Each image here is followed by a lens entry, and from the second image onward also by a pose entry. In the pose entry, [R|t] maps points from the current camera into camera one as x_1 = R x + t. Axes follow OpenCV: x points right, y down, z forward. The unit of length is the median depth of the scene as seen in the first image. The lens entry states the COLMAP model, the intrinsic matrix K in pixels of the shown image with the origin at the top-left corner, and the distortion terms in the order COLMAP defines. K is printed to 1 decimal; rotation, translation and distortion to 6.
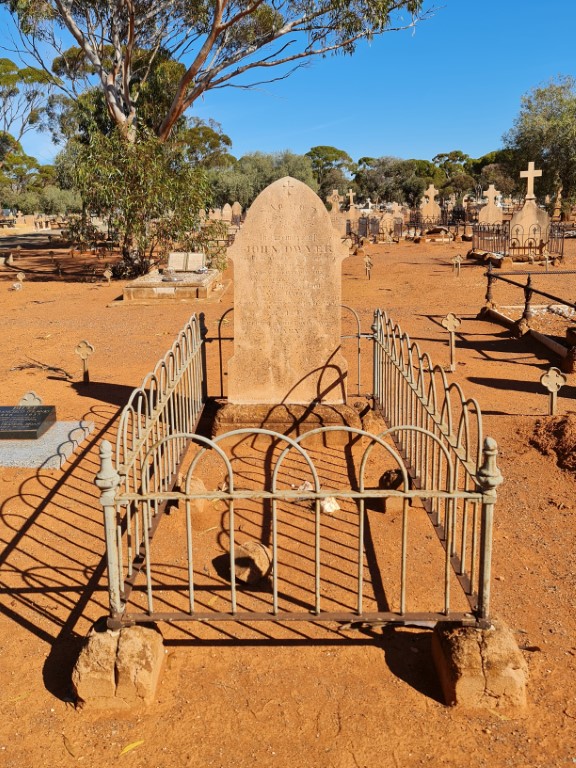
lens RADIAL K [[1051.0, 0, 261.1], [0, 1051.0, 381.9], [0, 0, 1]] dist [0.046669, 0.051184]
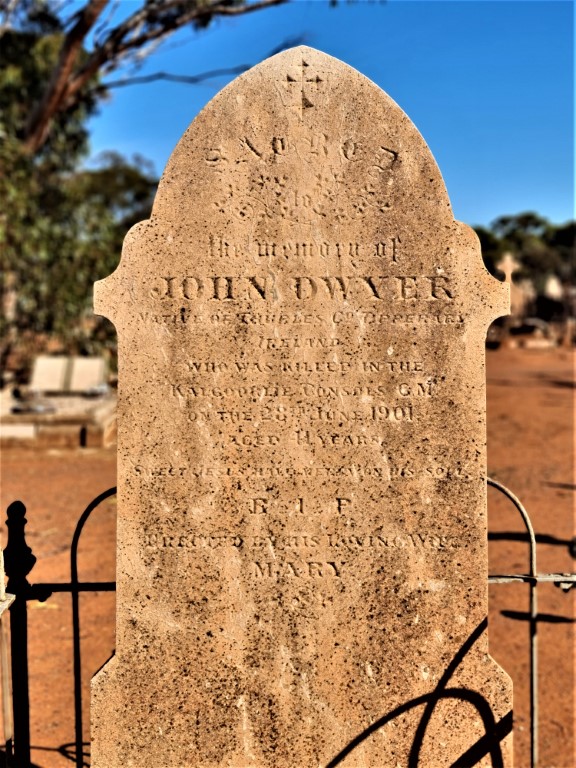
lens RADIAL K [[1051.0, 0, 261.1], [0, 1051.0, 381.9], [0, 0, 1]] dist [0.046669, 0.051184]
pose [[0.999244, 0.003365, 0.038742, 0.002472], [0.001948, 0.990669, -0.136276, -0.059671], [-0.038839, 0.136248, 0.989913, 0.706881]]
